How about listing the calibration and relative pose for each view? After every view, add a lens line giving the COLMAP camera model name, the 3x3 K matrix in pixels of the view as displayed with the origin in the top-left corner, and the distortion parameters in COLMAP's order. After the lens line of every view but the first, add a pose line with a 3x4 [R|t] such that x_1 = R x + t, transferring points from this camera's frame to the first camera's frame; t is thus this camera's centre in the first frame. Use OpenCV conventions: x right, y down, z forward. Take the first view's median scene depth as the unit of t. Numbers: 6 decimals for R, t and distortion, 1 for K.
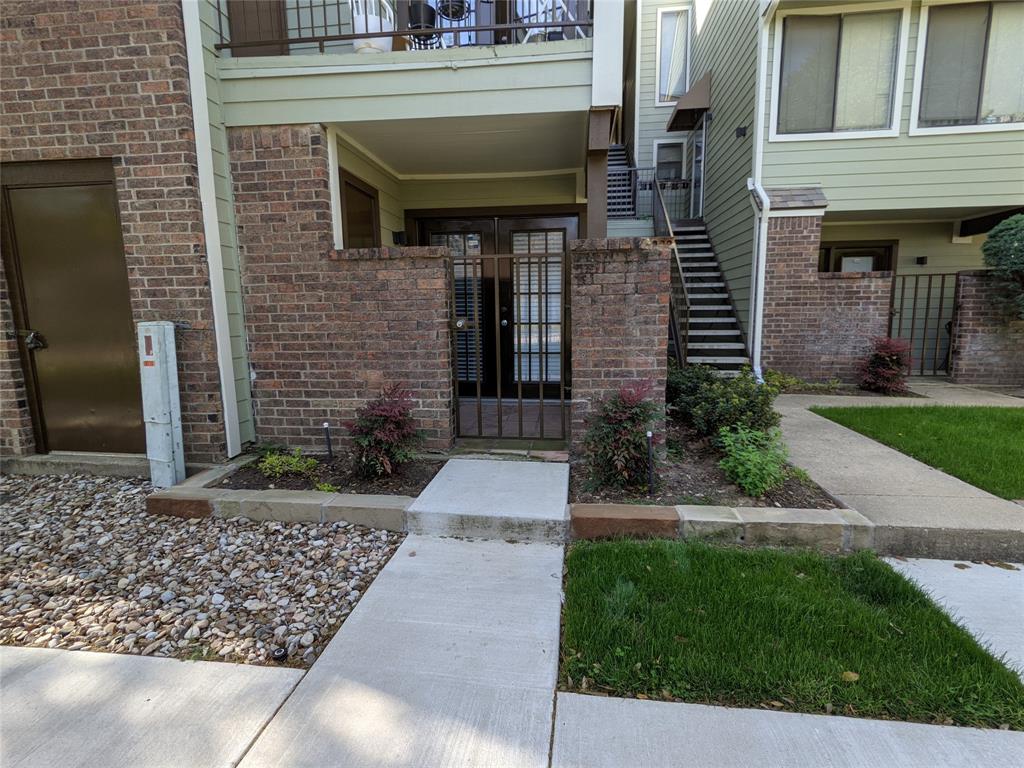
lens RADIAL K [[495.0, 0, 515.3], [0, 495.0, 387.3], [0, 0, 1]] dist [-0.001442, 0.000917]
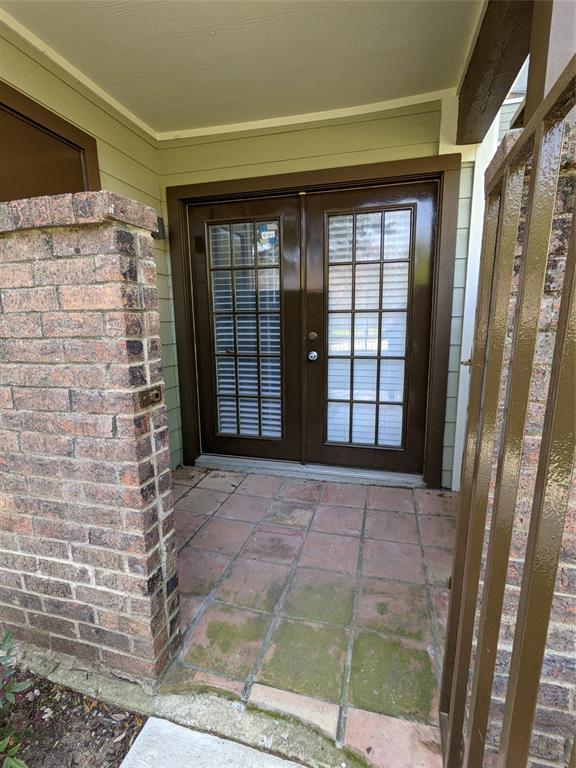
lens RADIAL K [[371.3, 0, 286.7], [0, 371.3, 382.4], [0, 0, 1]] dist [-0.001442, 0.000917]
pose [[0.989317, 0.023489, -0.143876, 0.021104], [-0.021122, 0.999616, 0.017959, -0.144818], [0.144243, -0.014728, 0.989433, 0.703802]]
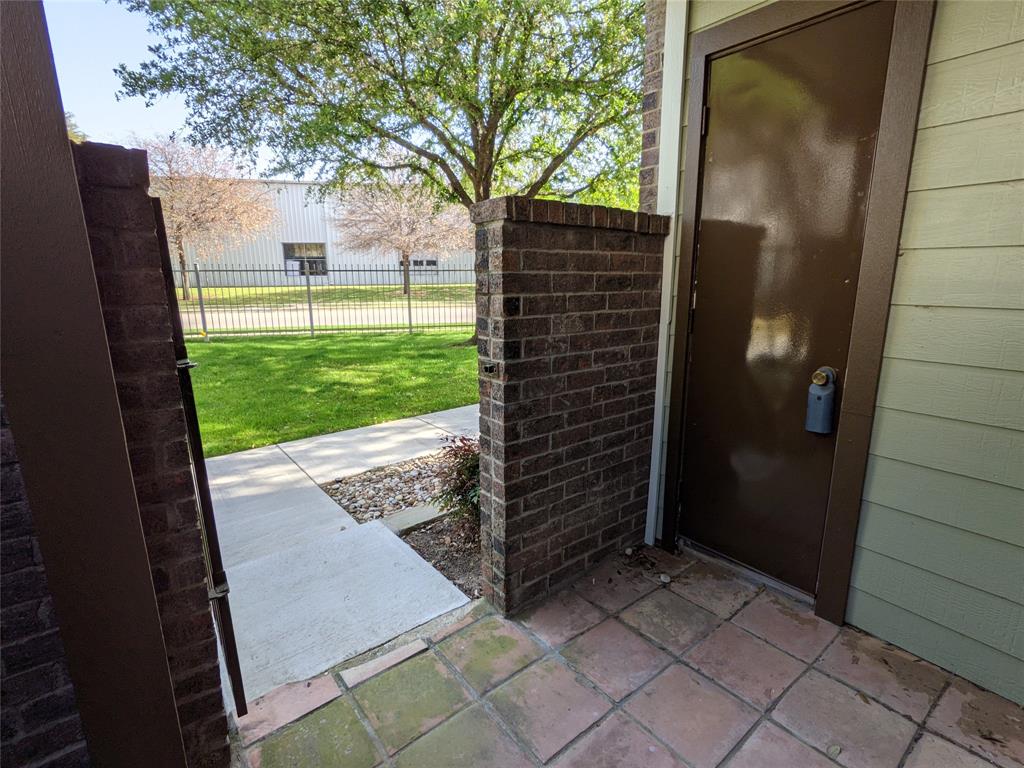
lens RADIAL K [[495.0, 0, 513.6], [0, 495.0, 383.7], [0, 0, 1]] dist [-0.001442, 0.000917]
pose [[-0.692479, 0.171509, -0.700755, 0.179562], [-0.094907, 0.941232, 0.324152, -0.264420], [0.715168, 0.290975, -0.635506, 1.301110]]
